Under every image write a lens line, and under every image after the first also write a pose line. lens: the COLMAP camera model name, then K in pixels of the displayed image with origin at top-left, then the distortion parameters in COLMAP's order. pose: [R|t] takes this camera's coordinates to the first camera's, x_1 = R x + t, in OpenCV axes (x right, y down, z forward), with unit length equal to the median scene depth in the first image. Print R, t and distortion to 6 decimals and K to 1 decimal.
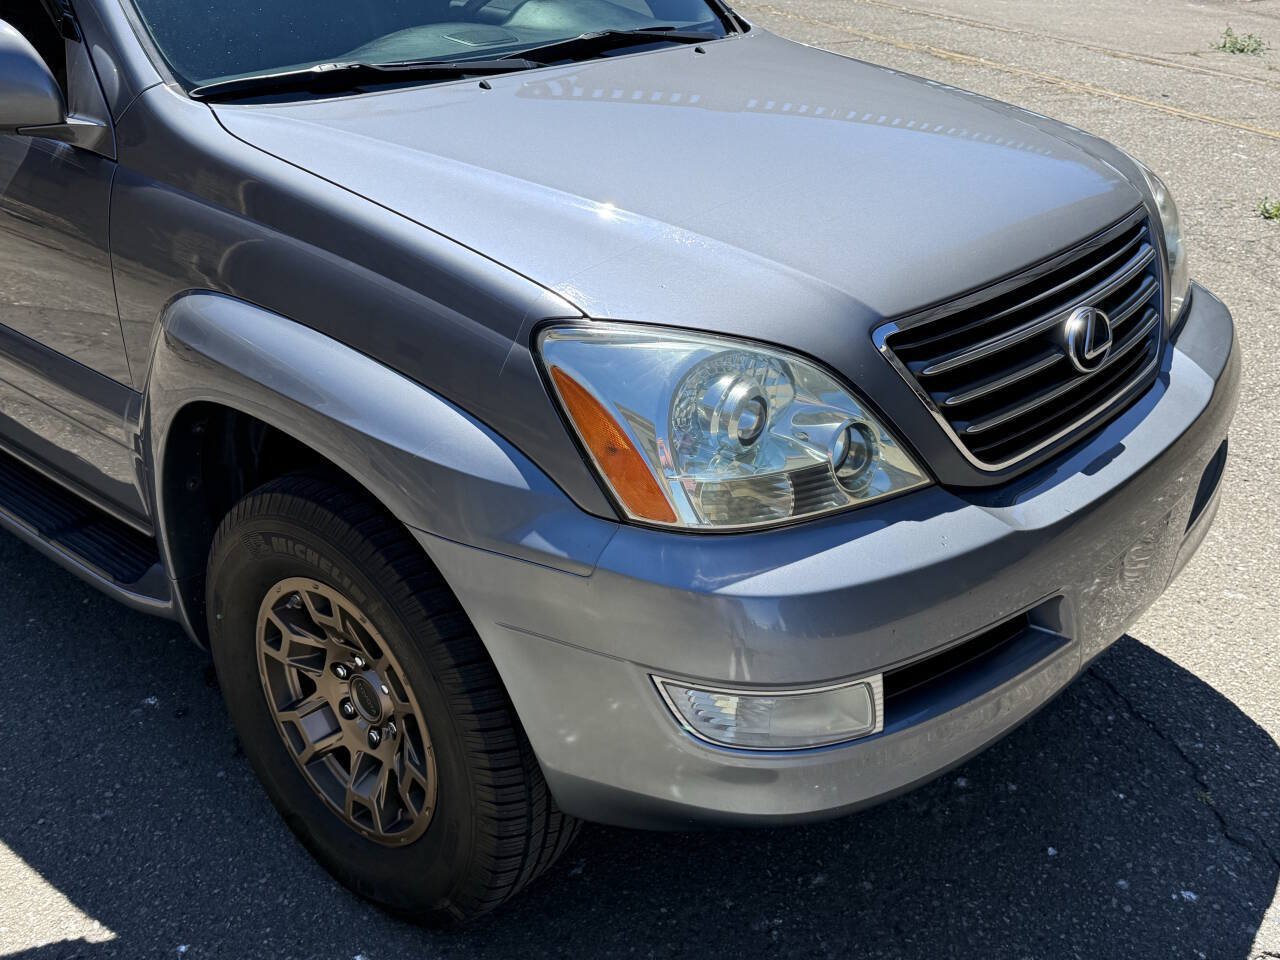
lens RADIAL K [[1264.8, 0, 639.1], [0, 1264.8, 478.5], [0, 0, 1]] dist [0.199036, -0.423497]
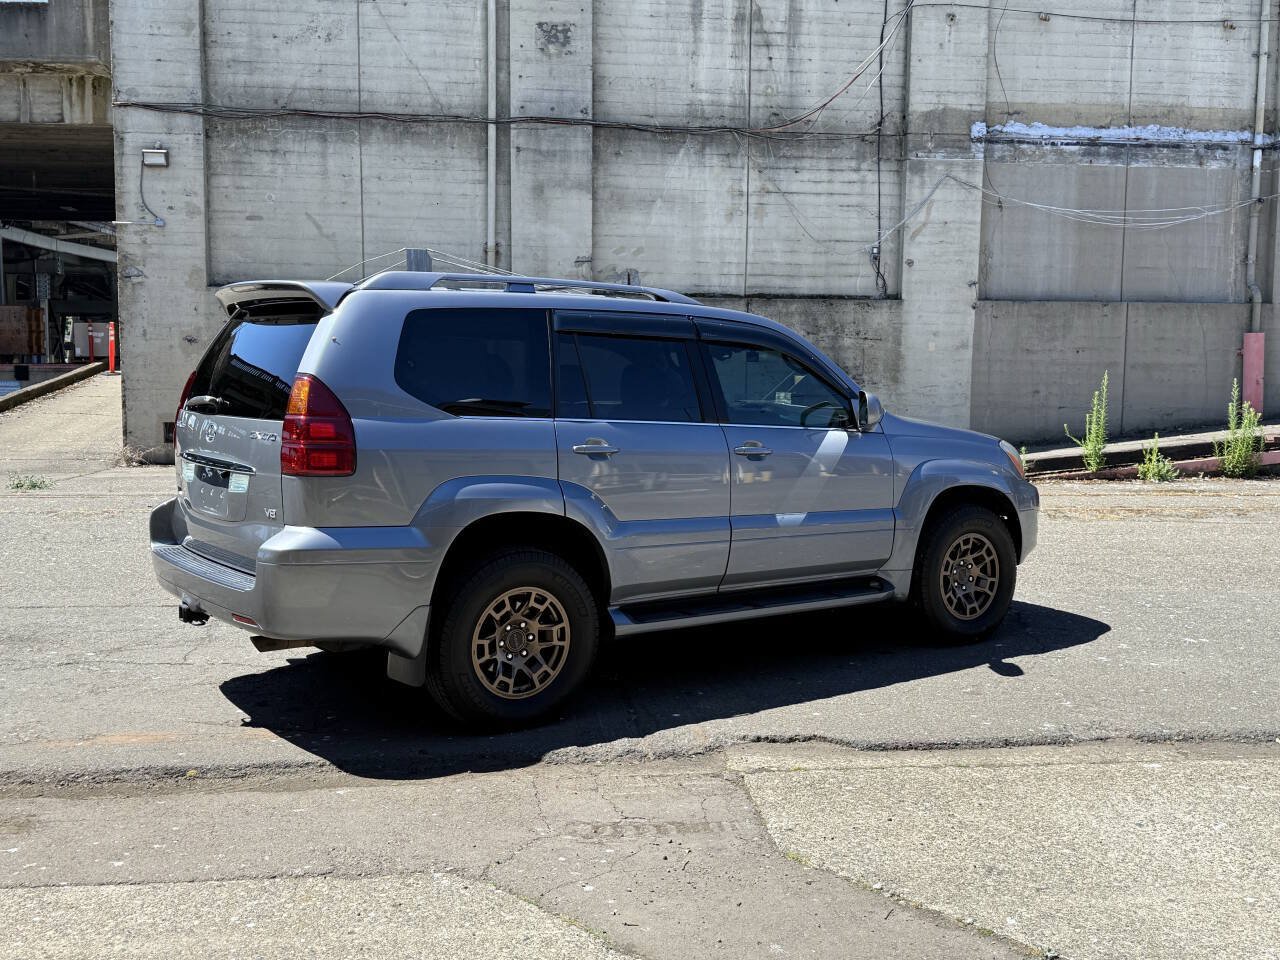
lens RADIAL K [[1263.0, 0, 652.9], [0, 1263.0, 471.8], [0, 0, 1]] dist [0.204637, -0.452235]
pose [[0.218425, -0.075021, 0.972966, -4.391865], [0.418053, 0.908110, -0.023830, -0.400501], [-0.881772, 0.411956, 0.229717, 1.032547]]
